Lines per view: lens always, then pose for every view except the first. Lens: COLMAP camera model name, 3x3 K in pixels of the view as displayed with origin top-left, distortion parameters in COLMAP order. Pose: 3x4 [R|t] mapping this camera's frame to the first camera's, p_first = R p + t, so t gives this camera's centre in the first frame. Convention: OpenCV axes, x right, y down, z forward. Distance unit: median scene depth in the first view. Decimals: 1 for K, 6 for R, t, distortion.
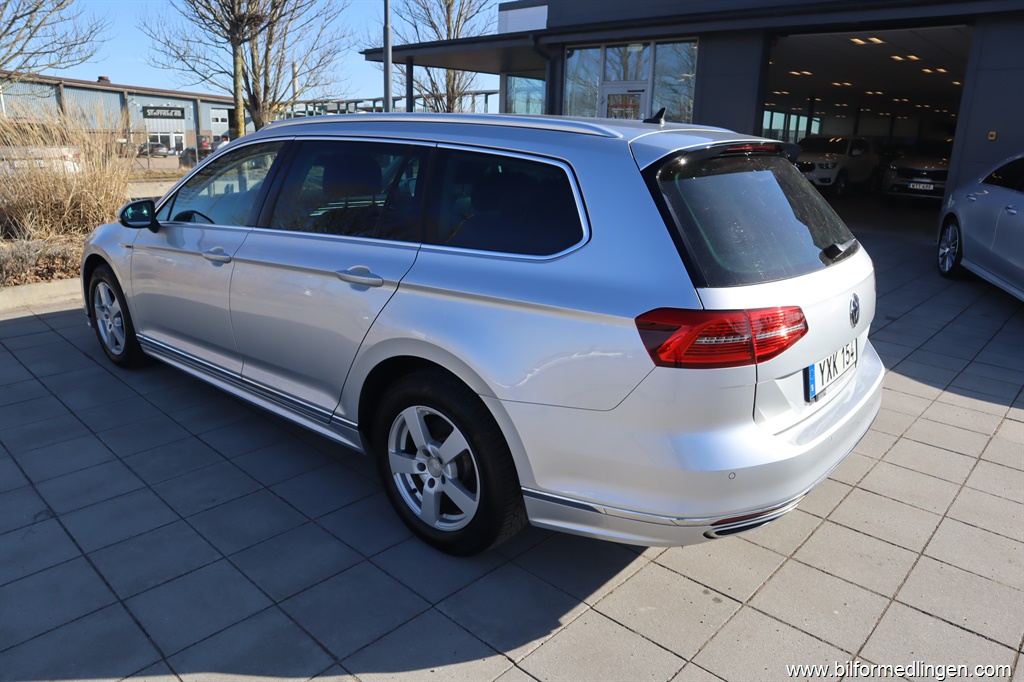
lens RADIAL K [[713.8, 0, 506.9], [0, 713.8, 339.3], [0, 0, 1]] dist [-0.129323, 0.089134]
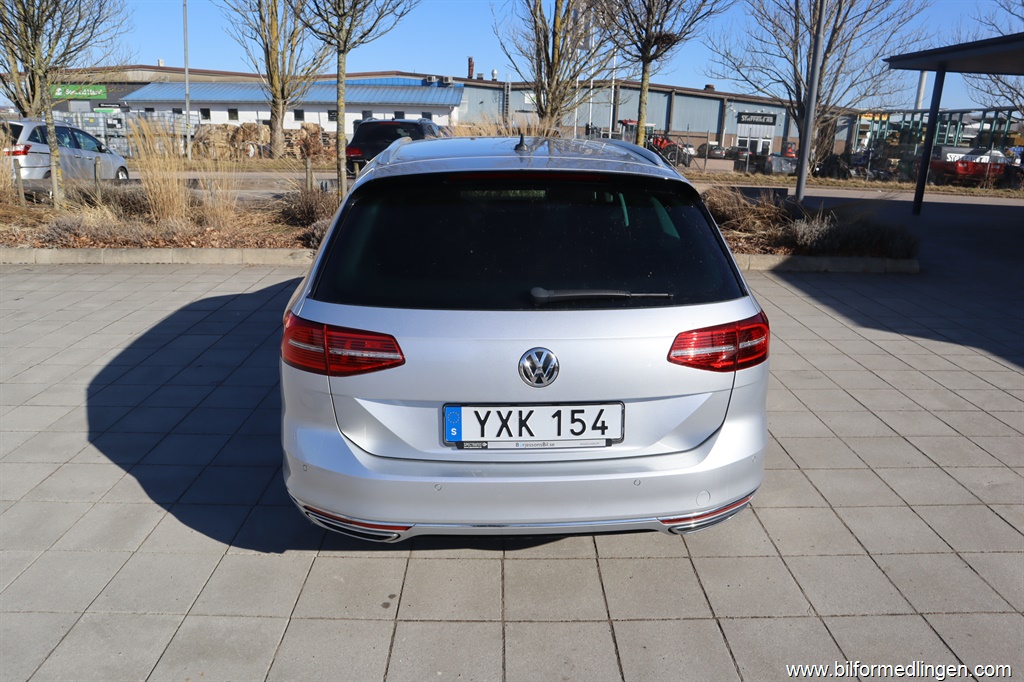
lens RADIAL K [[713.8, 0, 506.9], [0, 713.8, 339.3], [0, 0, 1]] dist [-0.129323, 0.089134]
pose [[0.691584, 0.205151, -0.692550, 0.126253], [-0.211171, 0.974352, 0.077752, -0.015892], [0.690738, 0.092474, 0.717168, 0.039145]]
